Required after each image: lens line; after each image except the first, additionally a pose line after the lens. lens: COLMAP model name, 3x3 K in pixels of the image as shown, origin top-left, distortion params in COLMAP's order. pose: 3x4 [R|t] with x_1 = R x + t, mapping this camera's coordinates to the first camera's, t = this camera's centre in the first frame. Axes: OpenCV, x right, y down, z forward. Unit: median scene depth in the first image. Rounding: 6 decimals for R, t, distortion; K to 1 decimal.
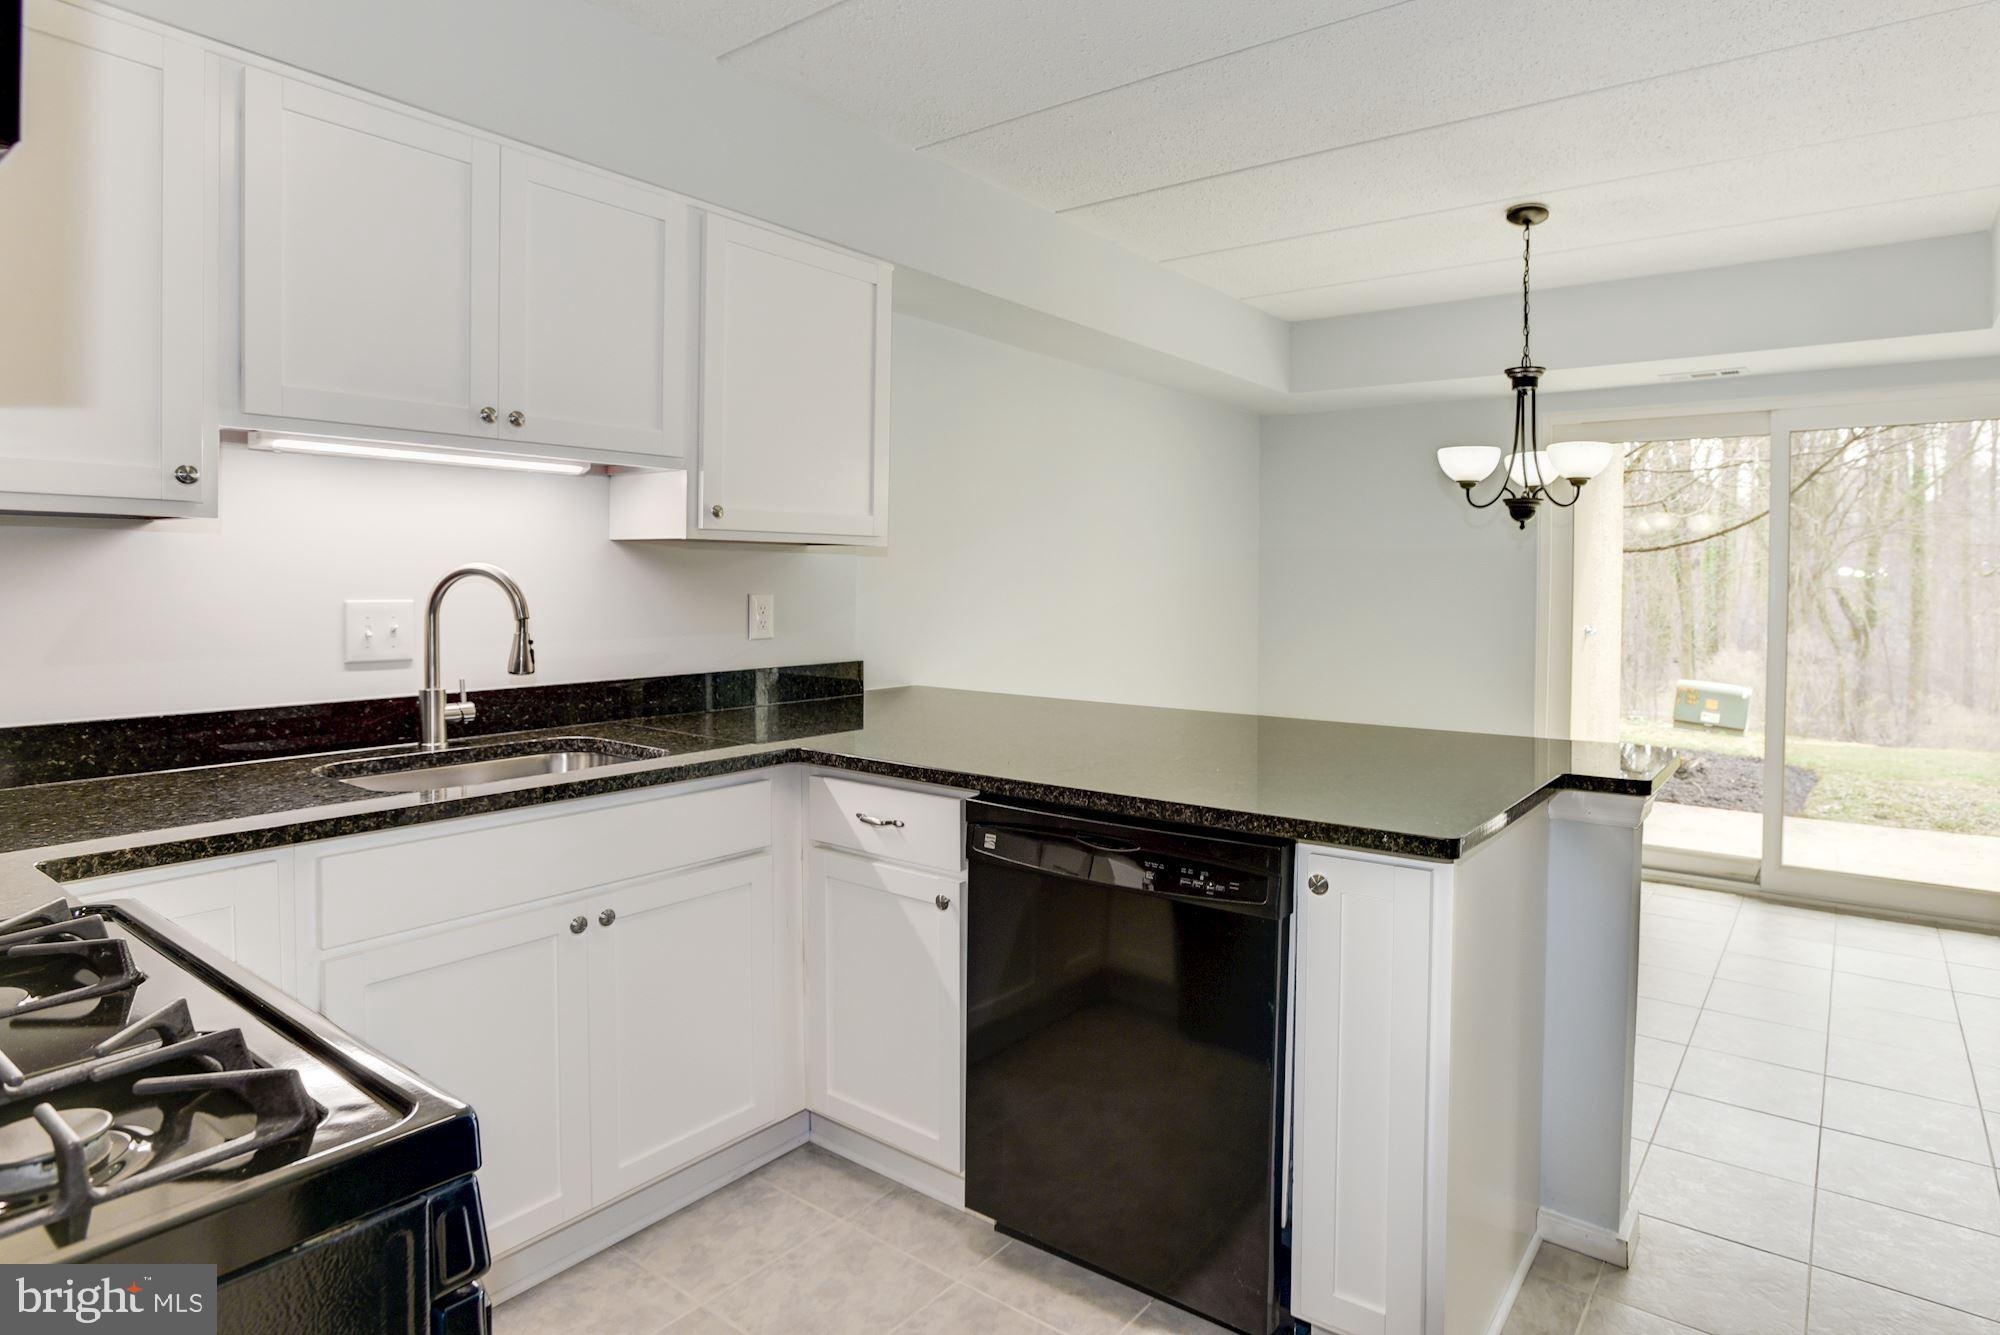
lens RADIAL K [[1096.7, 0, 1089.6], [0, 1096.7, 601.7], [0, 0, 1]] dist [-0.002487, -0.001102]
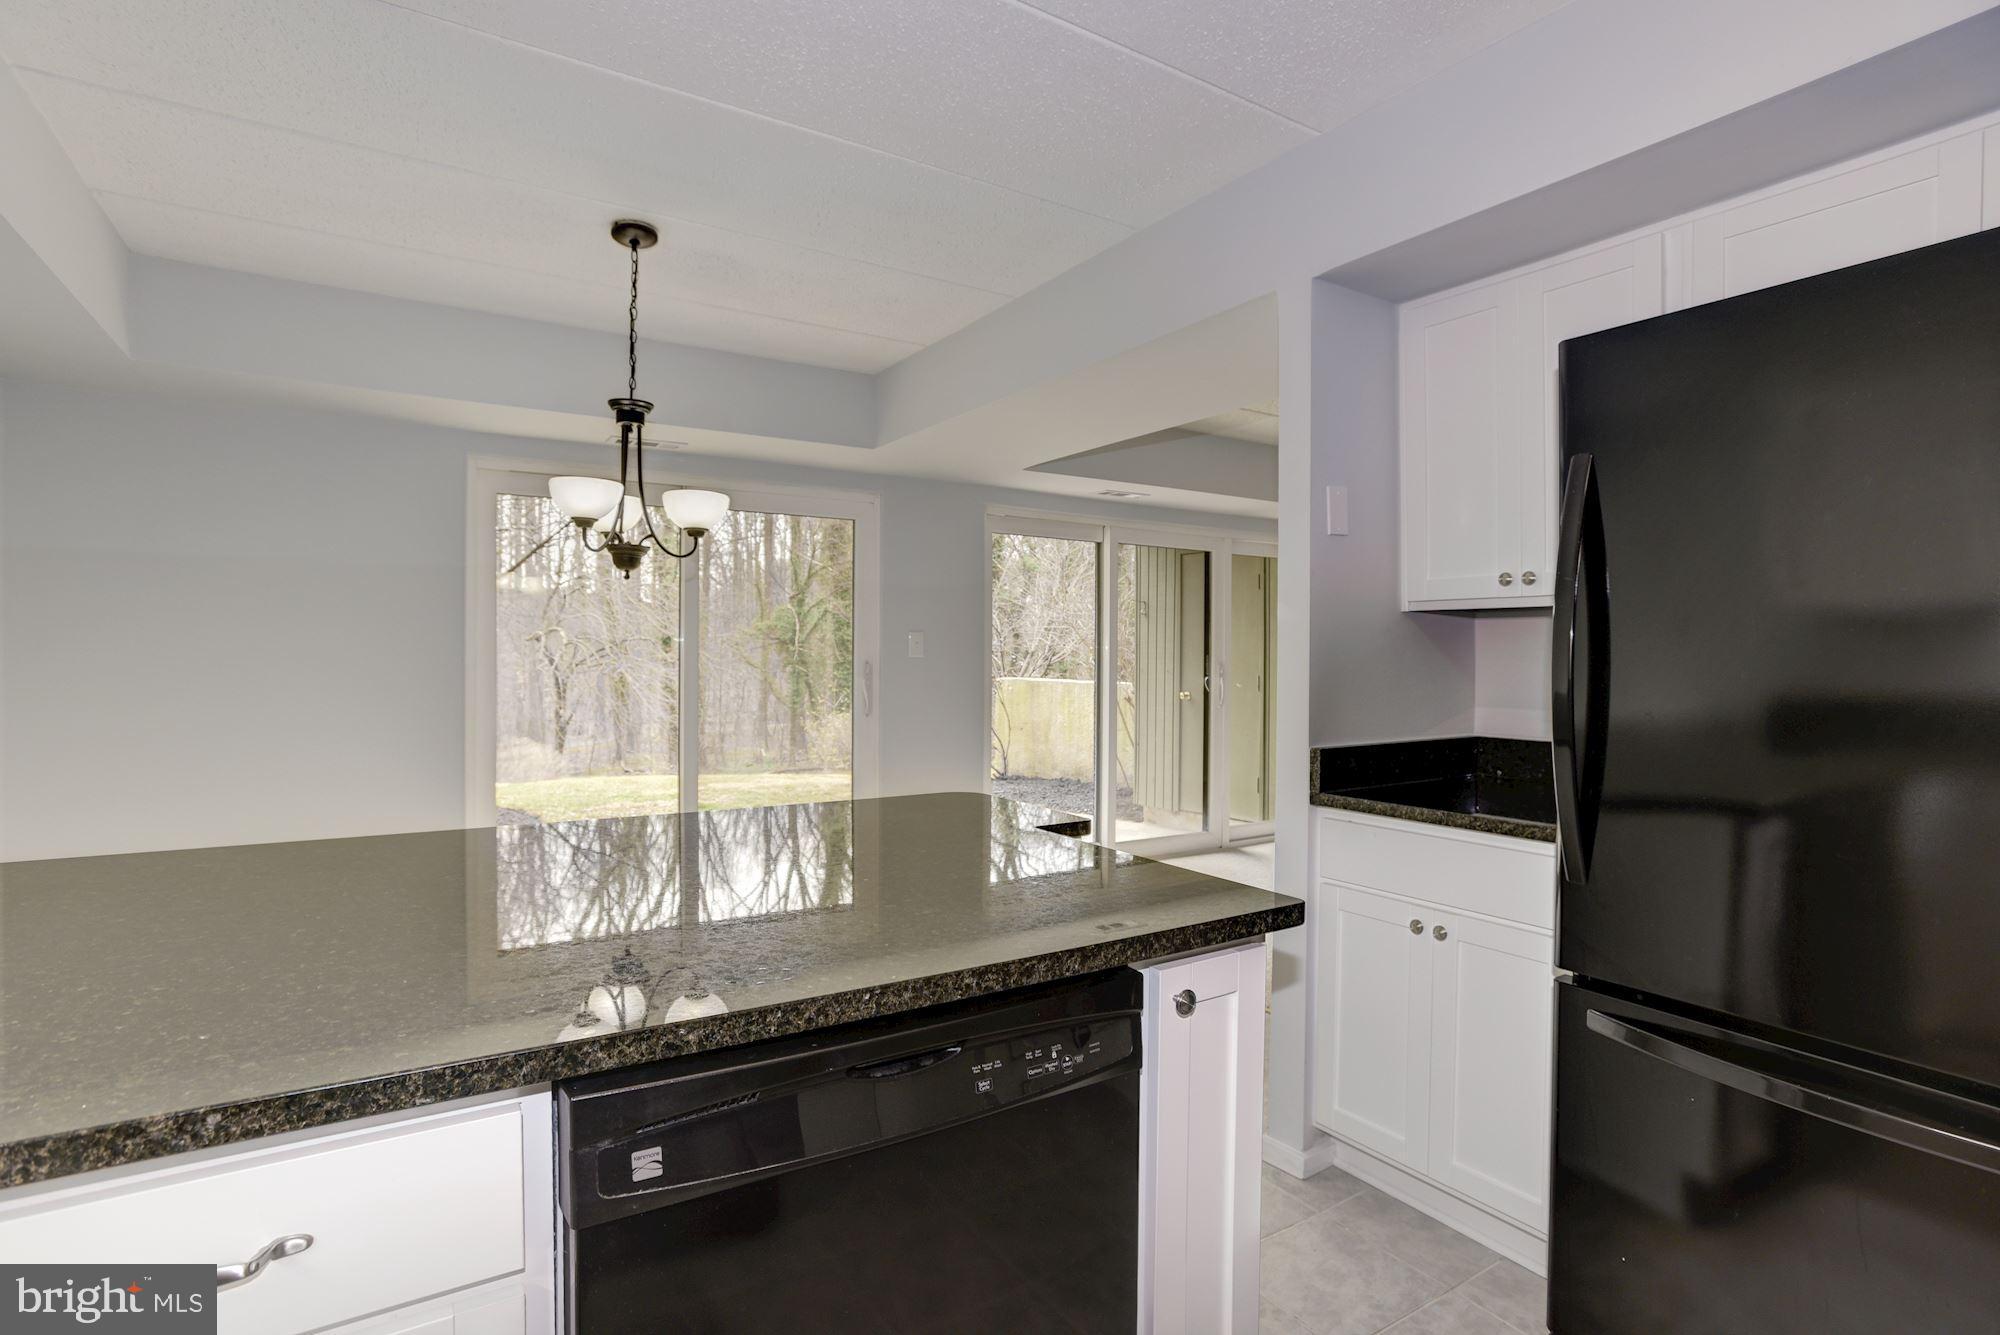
lens RADIAL K [[1001.7, 0, 999.7], [0, 1001.7, 653.3], [0, 0, 1]] dist [-0.036964, 0.012876]
pose [[0.385279, -0.005156, 0.922786, -0.368496], [0.014195, 0.999899, -0.000339, 0.000178], [-0.922691, 0.013230, 0.385313, 0.600096]]
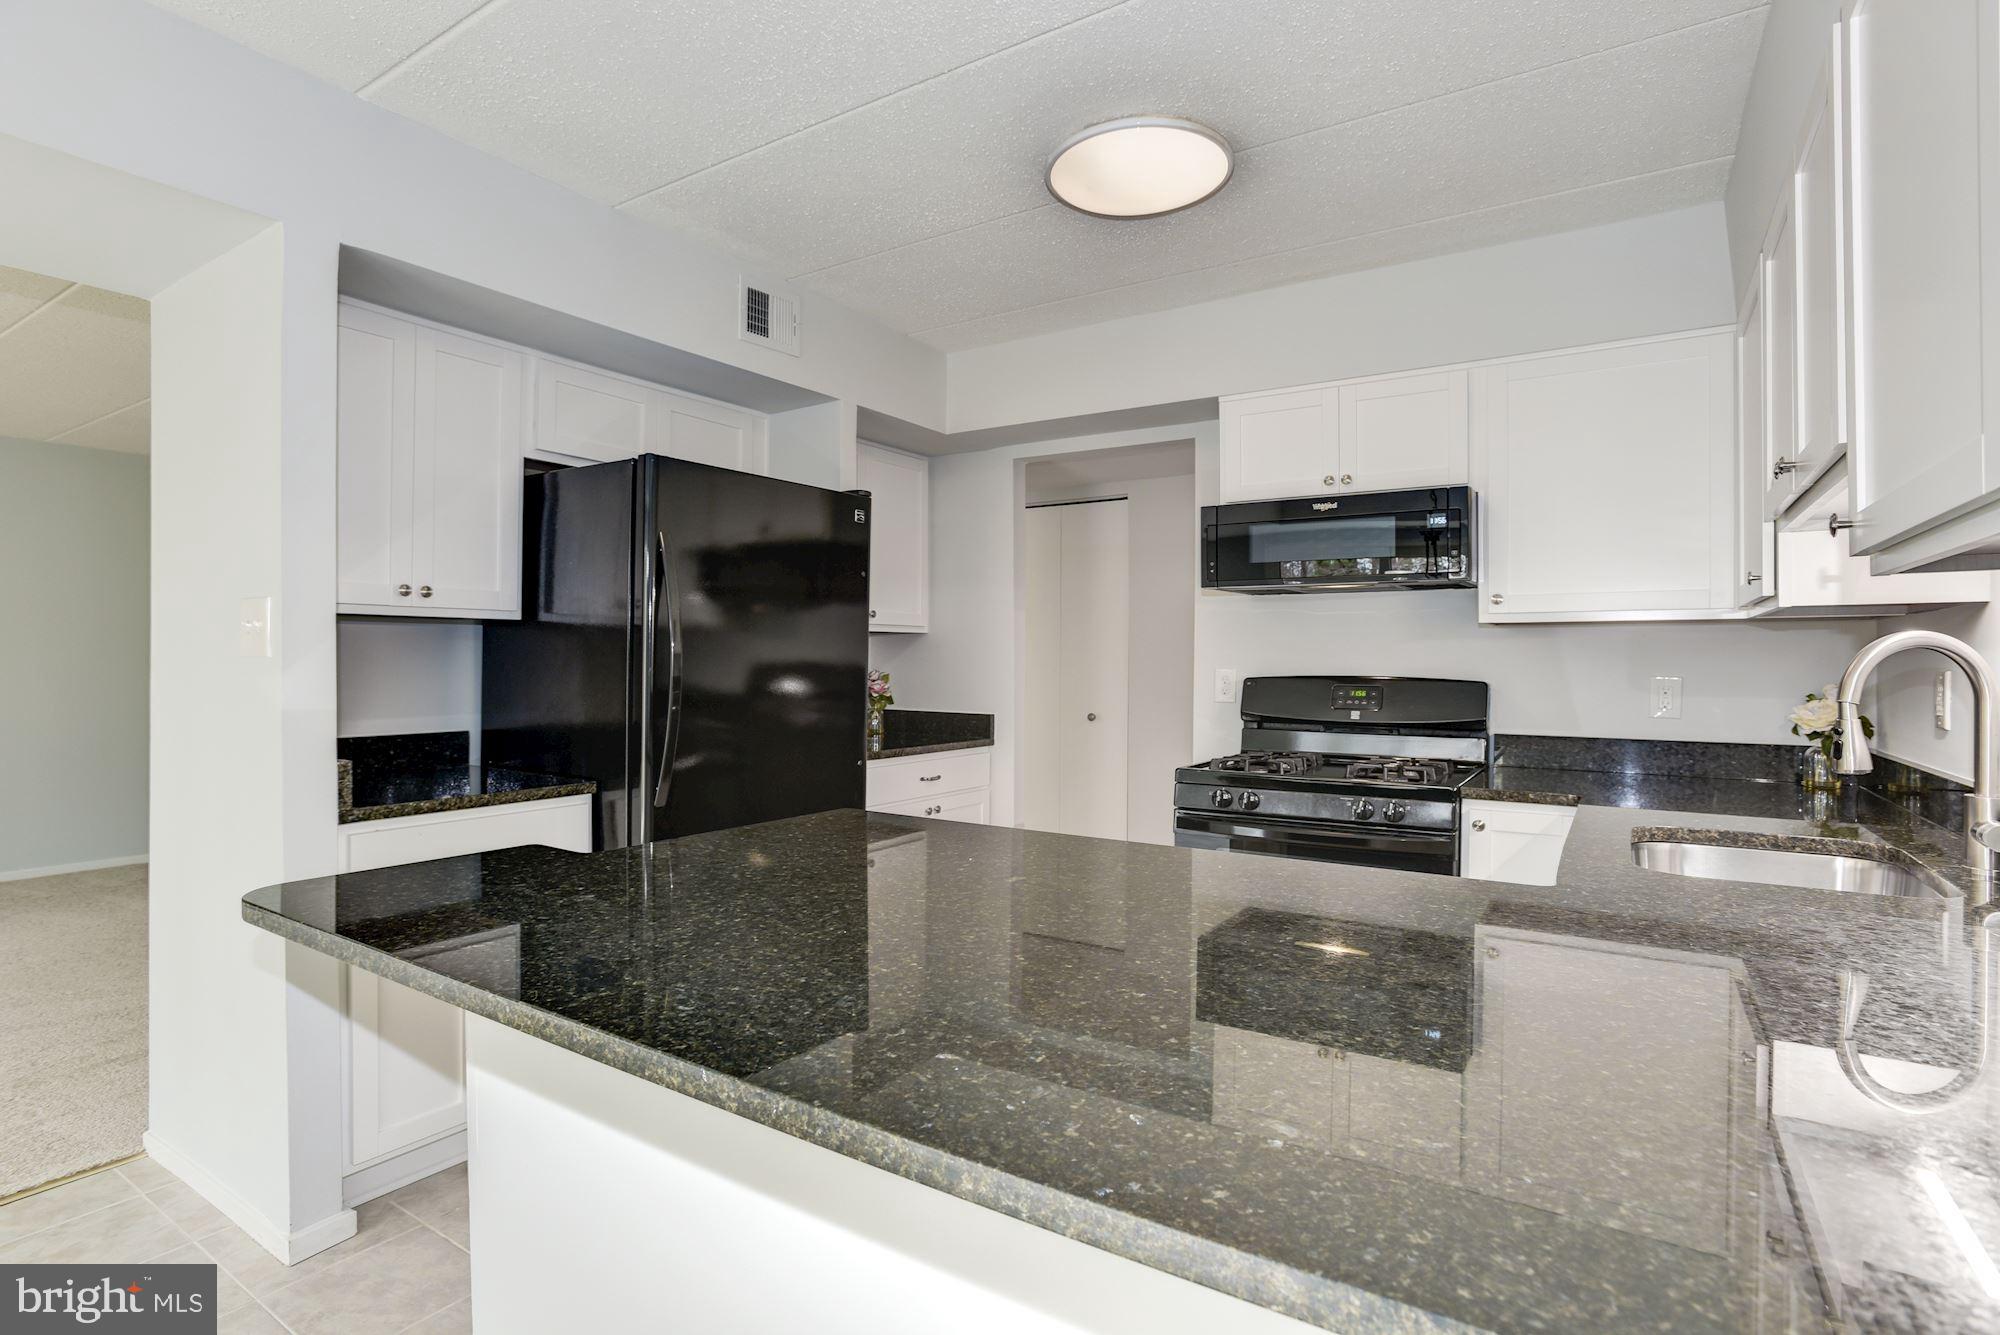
lens RADIAL K [[1001.7, 0, 984.1], [0, 1001.7, 663.3], [0, 0, 1]] dist [-0.036964, 0.012876]
pose [[-0.999023, -0.012047, -0.042510, 0.133347], [-0.012707, 0.999802, 0.015281, -0.010693], [0.042317, 0.015806, -0.998979, 1.617308]]
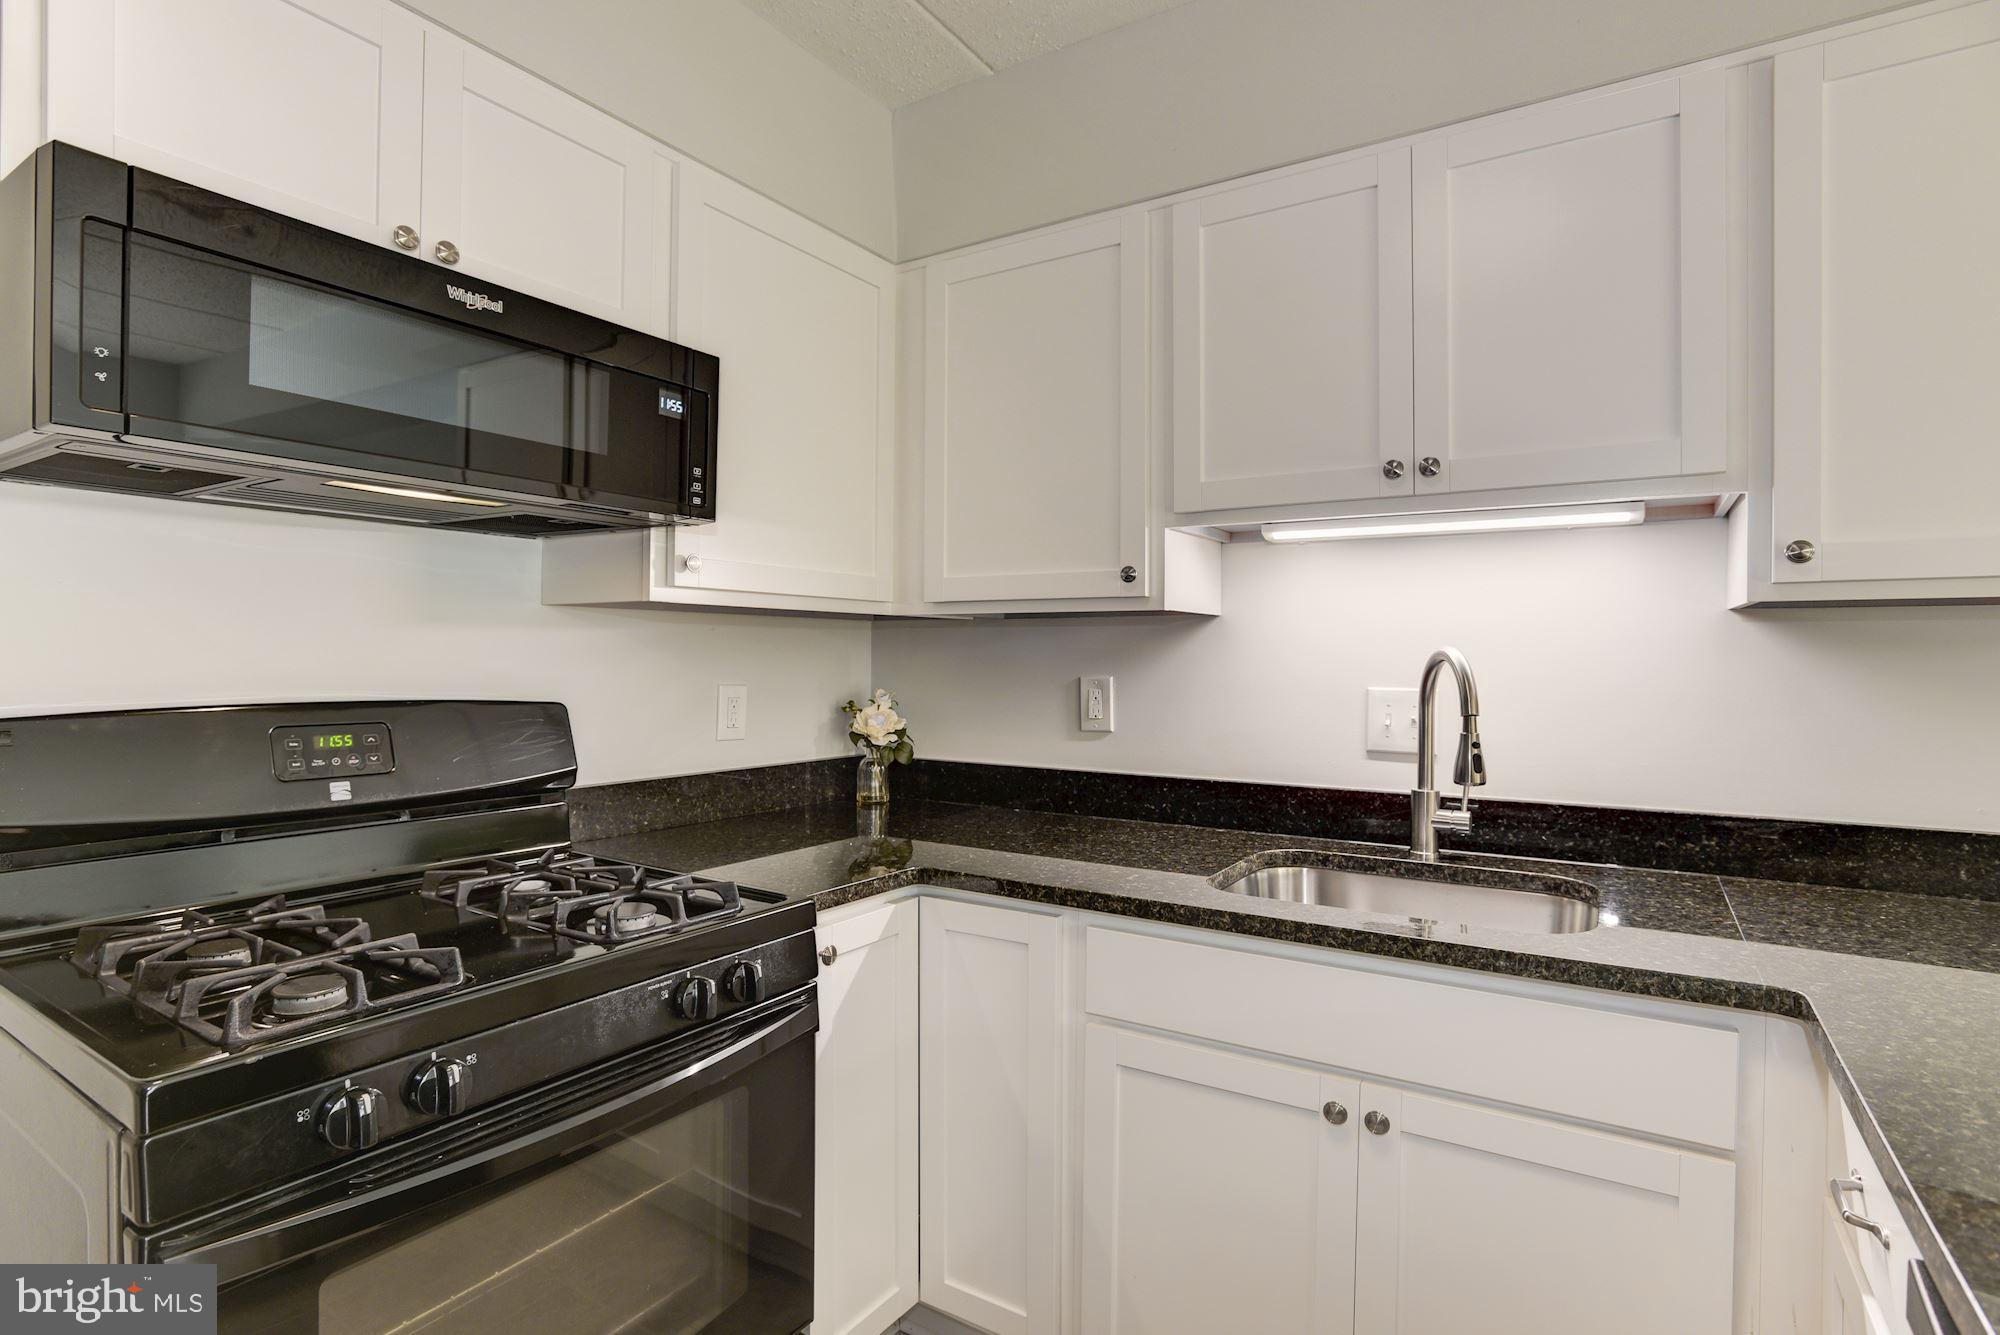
lens RADIAL K [[1001.7, 0, 995.7], [0, 1001.7, 669.7], [0, 0, 1]] dist [-0.036964, 0.012876]
pose [[0.043931, 0.003960, -0.999027, 0.183107], [-0.025534, 0.999670, 0.002840, -0.010427], [0.998708, 0.025385, 0.044018, 0.606478]]
